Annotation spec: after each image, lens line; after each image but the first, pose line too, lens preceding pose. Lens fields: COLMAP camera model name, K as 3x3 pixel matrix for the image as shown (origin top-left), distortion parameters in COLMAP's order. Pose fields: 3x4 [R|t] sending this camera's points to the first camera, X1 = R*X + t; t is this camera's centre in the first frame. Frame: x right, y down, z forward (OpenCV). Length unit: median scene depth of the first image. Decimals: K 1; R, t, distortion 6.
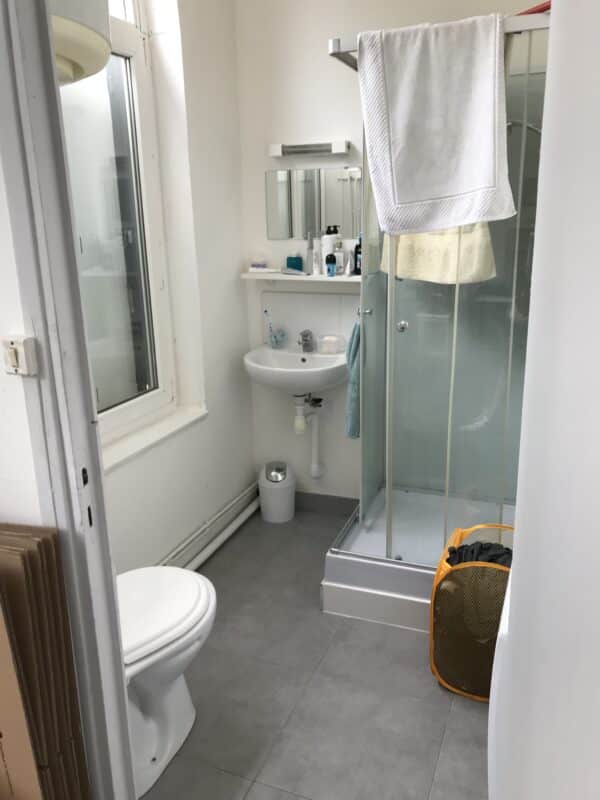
lens RADIAL K [[656.8, 0, 300.0], [0, 656.8, 400.0], [0, 0, 1]] dist [0.002058, -0.012289]
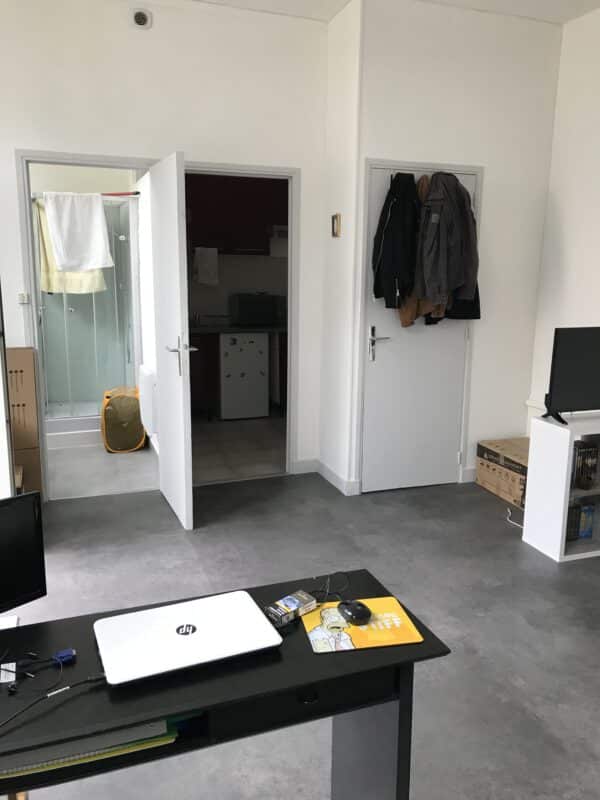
lens RADIAL K [[656.8, 0, 300.0], [0, 656.8, 400.0], [0, 0, 1]] dist [0.002058, -0.012289]
pose [[0.726928, -0.104284, 0.678749, -0.982773], [0.155528, 0.987720, -0.014813, 0.414110], [-0.668870, 0.116332, 0.734221, -1.400449]]
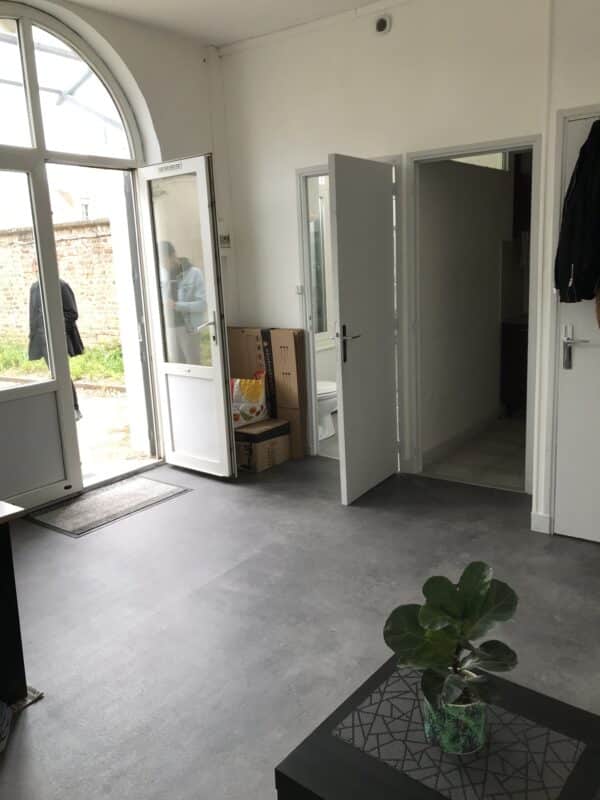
lens RADIAL K [[656.8, 0, 300.0], [0, 656.8, 400.0], [0, 0, 1]] dist [0.002058, -0.012289]
pose [[0.967187, 0.042058, -0.250561, 0.400199], [-0.057152, 0.996943, -0.053268, 0.498582], [0.247555, 0.065840, 0.966634, -1.773886]]
